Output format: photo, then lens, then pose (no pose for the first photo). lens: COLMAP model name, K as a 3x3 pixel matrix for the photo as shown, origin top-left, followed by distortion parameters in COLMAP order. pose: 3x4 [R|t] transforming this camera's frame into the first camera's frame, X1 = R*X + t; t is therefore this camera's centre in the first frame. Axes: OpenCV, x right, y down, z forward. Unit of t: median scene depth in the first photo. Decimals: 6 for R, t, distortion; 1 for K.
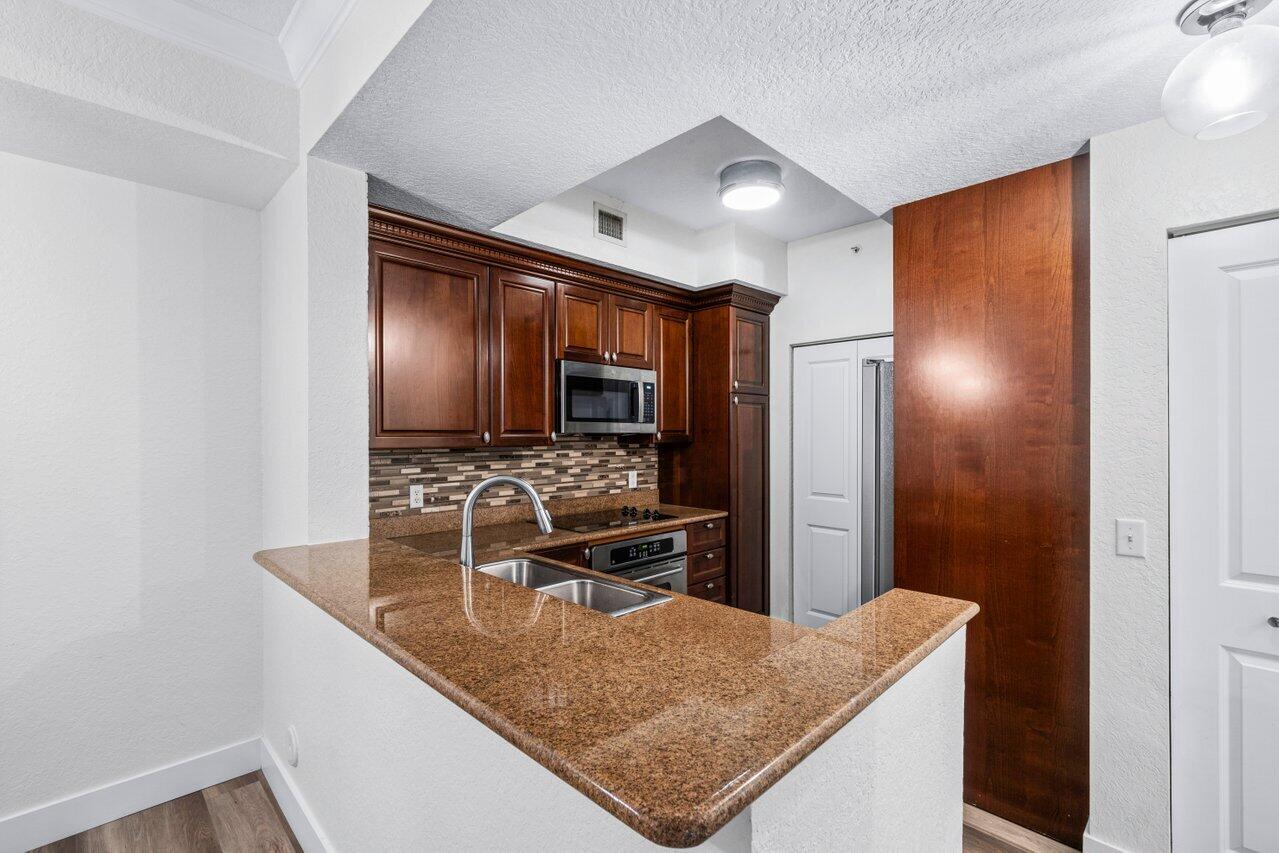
lens RADIAL K [[561.6, 0, 635.7], [0, 561.6, 434.9], [0, 0, 1]] dist [-0.009710, 0.001668]
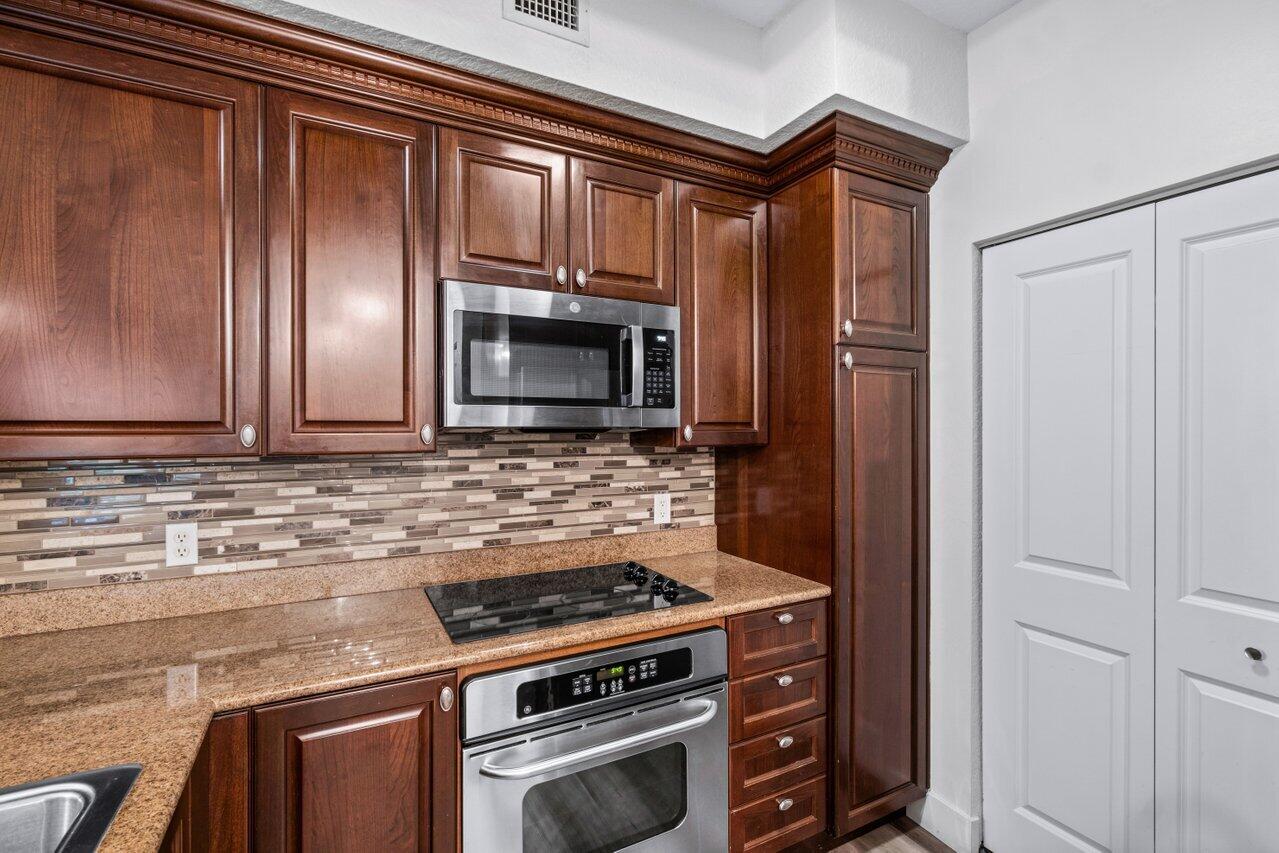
lens RADIAL K [[561.6, 0, 636.4], [0, 561.6, 426.3], [0, 0, 1]] dist [-0.009710, 0.001668]
pose [[0.956639, -0.000074, -0.291275, 0.149721], [-0.000912, 0.999994, -0.003251, -0.002271], [0.291273, 0.003376, 0.956634, 0.497636]]
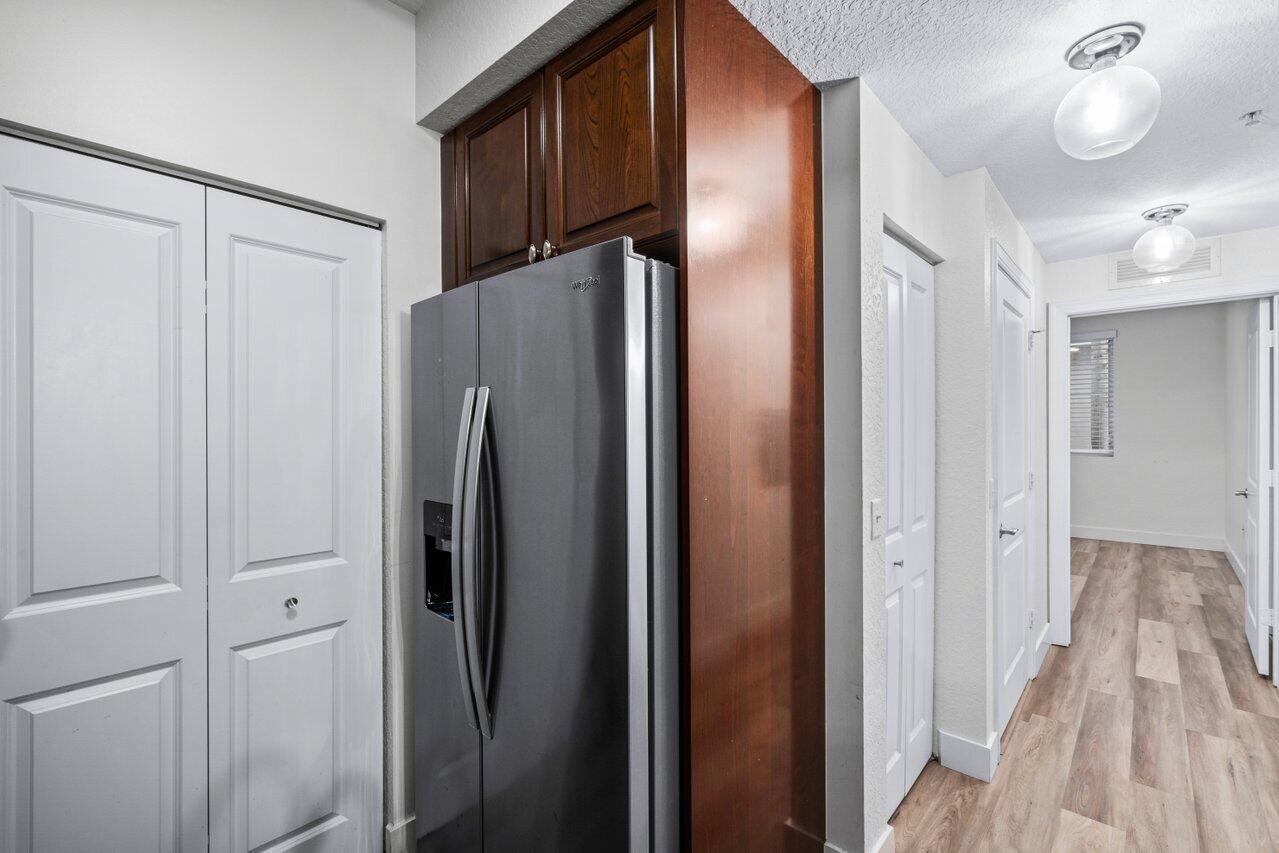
lens RADIAL K [[561.6, 0, 638.7], [0, 561.6, 424.0], [0, 0, 1]] dist [-0.009710, 0.001668]
pose [[-0.055742, 0.000305, 0.998445, -0.031693], [0.001554, 0.999999, -0.000219, 0.004276], [-0.998444, 0.001540, -0.055743, 0.720153]]
